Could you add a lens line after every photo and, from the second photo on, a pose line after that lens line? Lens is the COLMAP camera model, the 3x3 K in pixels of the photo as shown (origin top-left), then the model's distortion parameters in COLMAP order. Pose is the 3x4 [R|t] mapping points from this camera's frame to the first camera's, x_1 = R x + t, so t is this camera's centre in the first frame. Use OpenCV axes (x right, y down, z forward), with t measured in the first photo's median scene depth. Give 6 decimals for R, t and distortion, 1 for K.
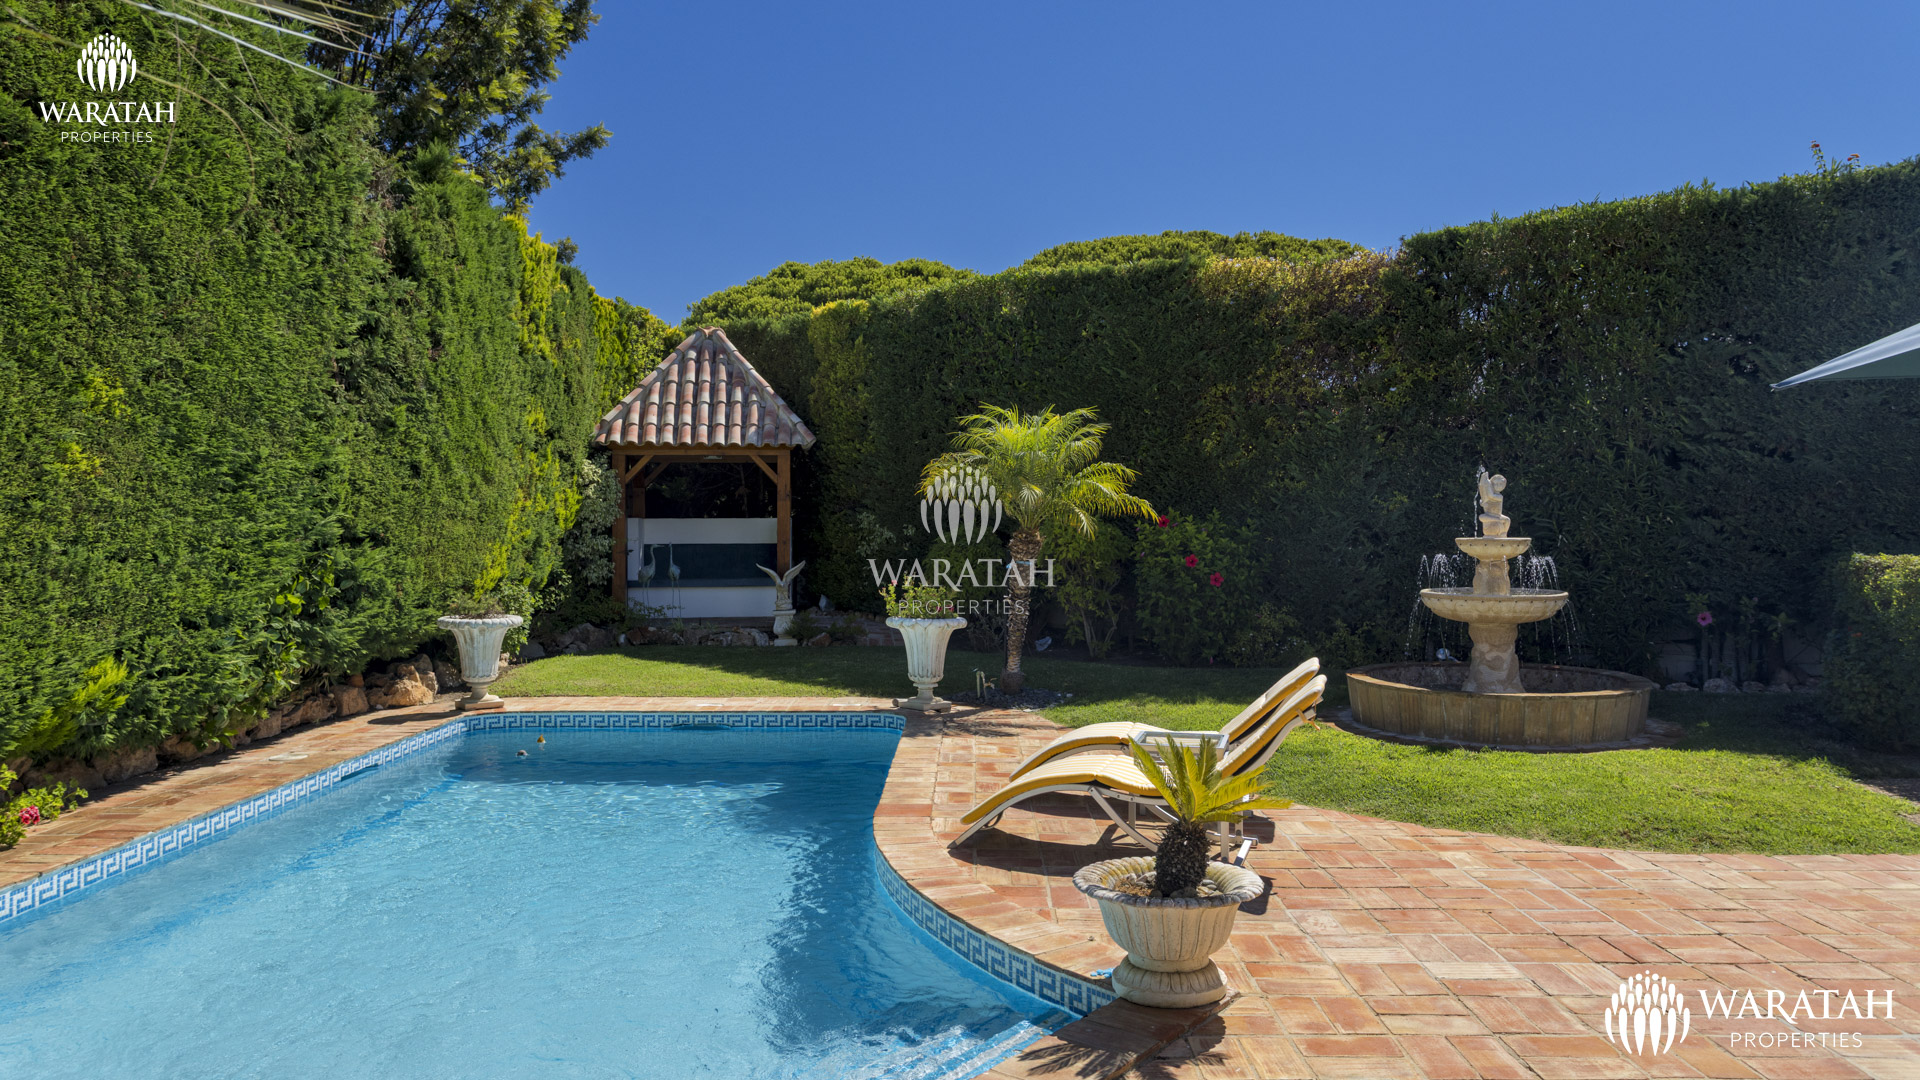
lens RADIAL K [[1268.9, 0, 970.5], [0, 1268.9, 526.3], [0, 0, 1]] dist [0.005467, 0.000071]
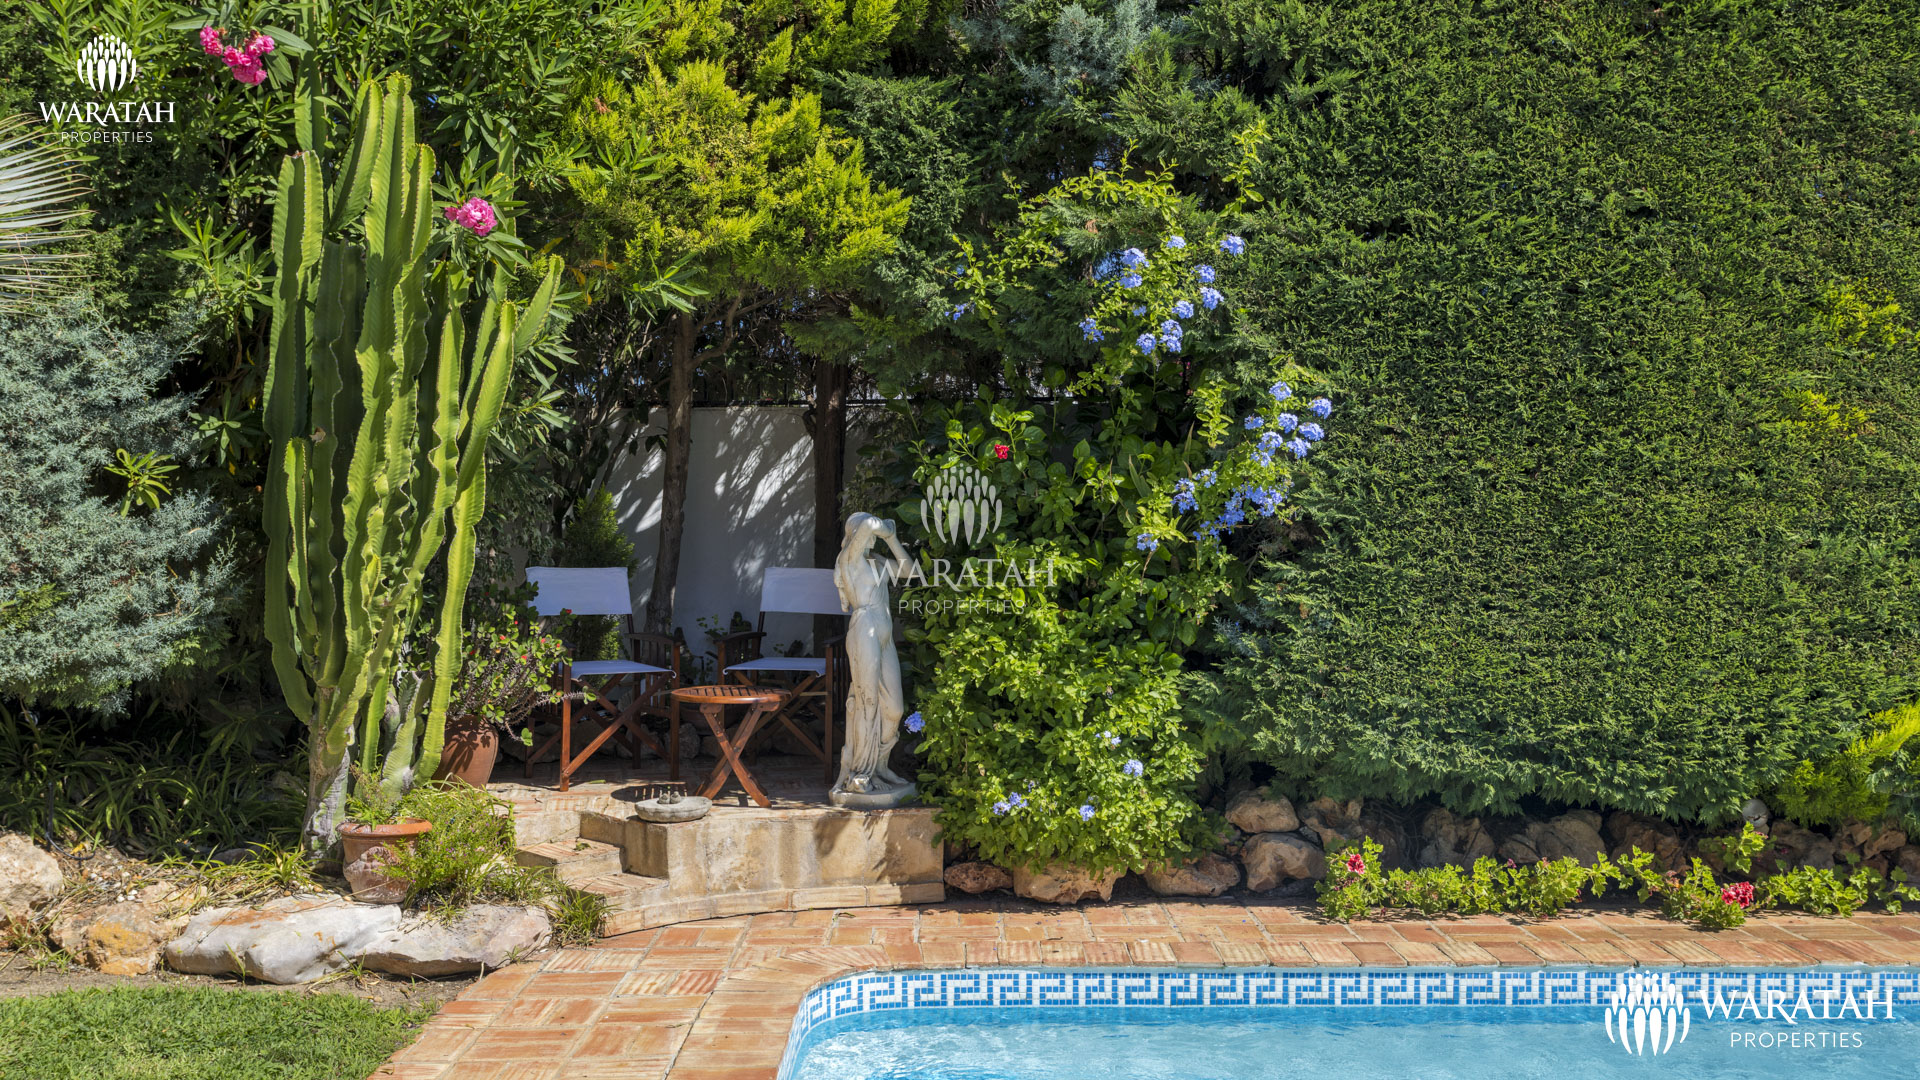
lens RADIAL K [[1699.4, 0, 963.2], [0, 1699.4, 526.3], [0, 0, 1]] dist [0.003180, 0.012287]
pose [[0.024435, 0.000319, -0.999701, 0.176052], [-0.000242, 1.000000, 0.000313, 0.007603], [0.999701, 0.000234, 0.024435, 0.368634]]
